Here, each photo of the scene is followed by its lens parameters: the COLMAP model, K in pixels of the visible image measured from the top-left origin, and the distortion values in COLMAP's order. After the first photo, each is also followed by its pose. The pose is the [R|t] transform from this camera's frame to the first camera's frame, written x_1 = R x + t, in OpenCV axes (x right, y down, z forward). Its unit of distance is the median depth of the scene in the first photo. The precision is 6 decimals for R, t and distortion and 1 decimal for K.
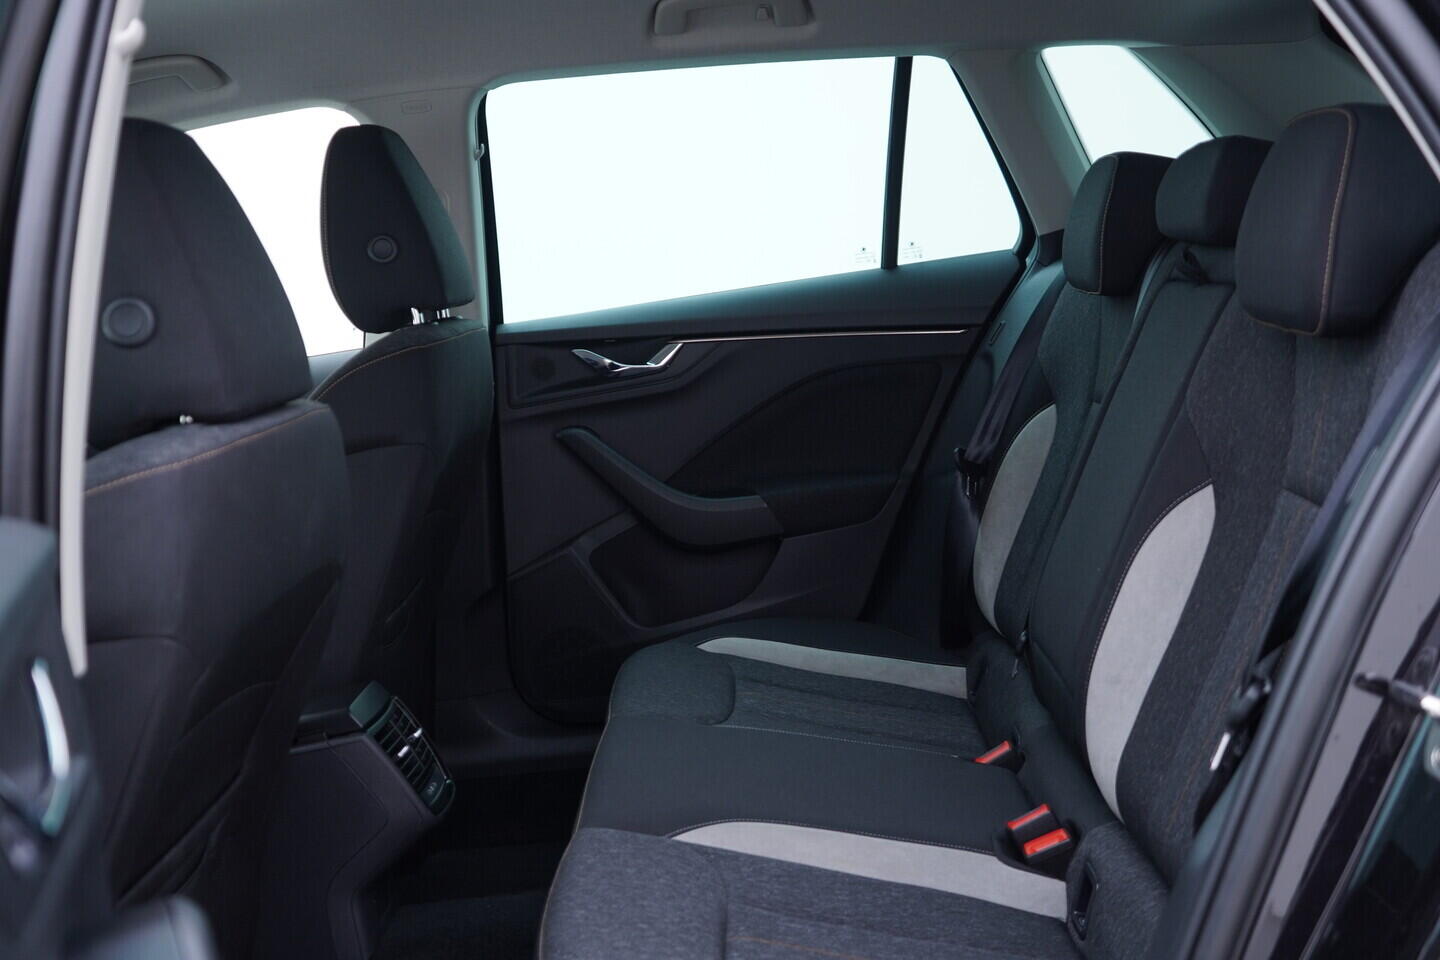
lens RADIAL K [[1474.5, 0, 720.0], [0, 1474.5, 480.0], [0, 0, 1]] dist [-0.004664, -0.027043]
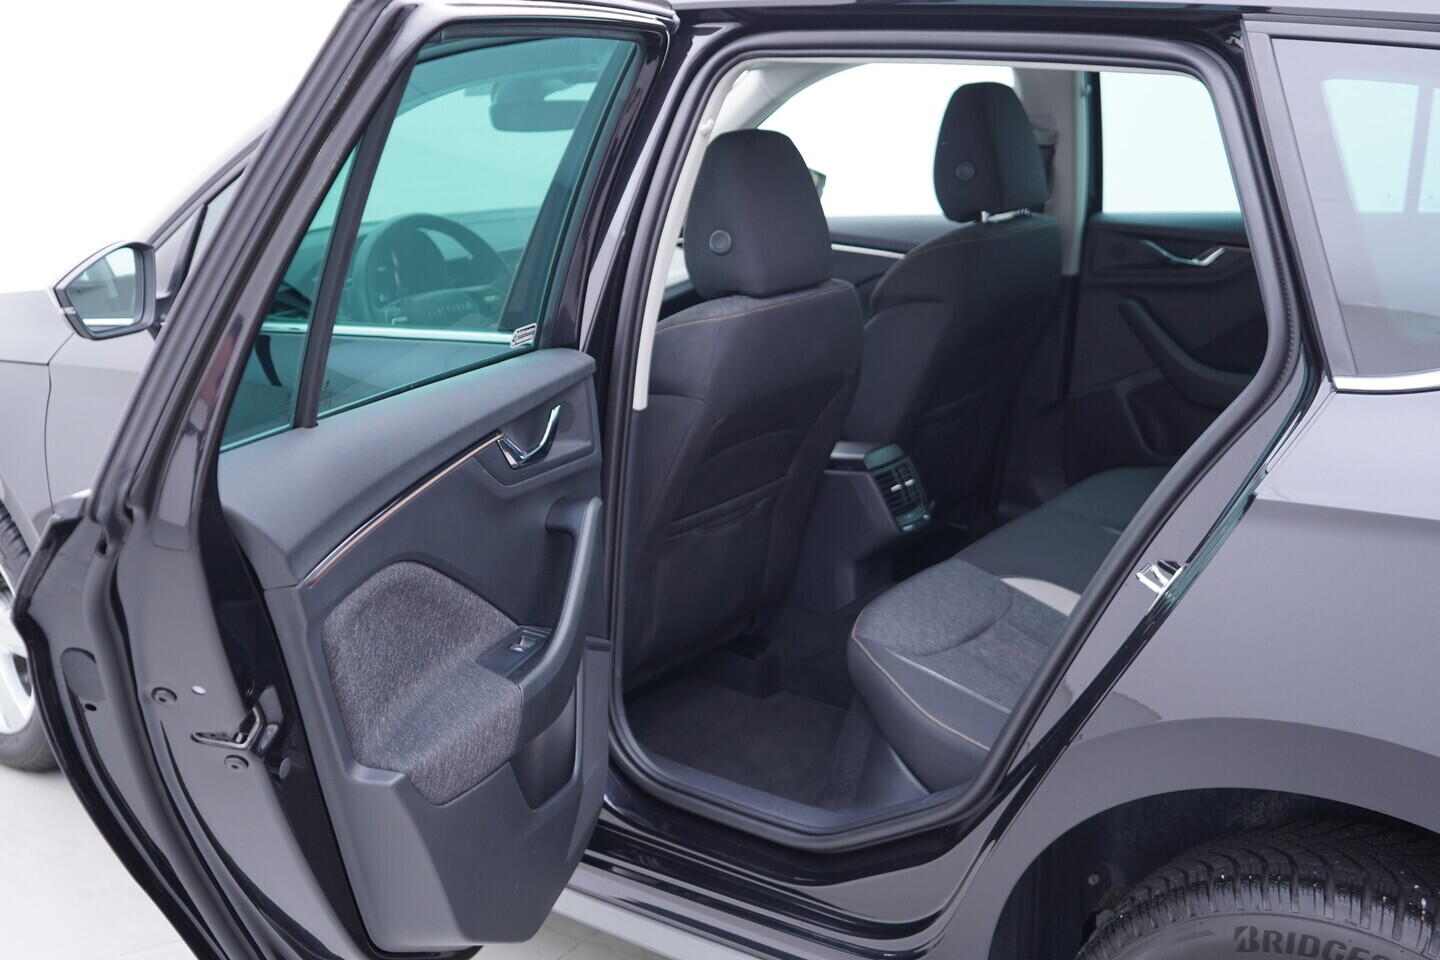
lens RADIAL K [[1474.5, 0, 720.0], [0, 1474.5, 480.0], [0, 0, 1]] dist [-0.004664, -0.027043]
pose [[0.796130, 0.248275, -0.551848, 0.483821], [-0.148987, 0.964306, 0.218900, -0.142933], [0.586498, -0.092055, 0.804702, -0.401321]]
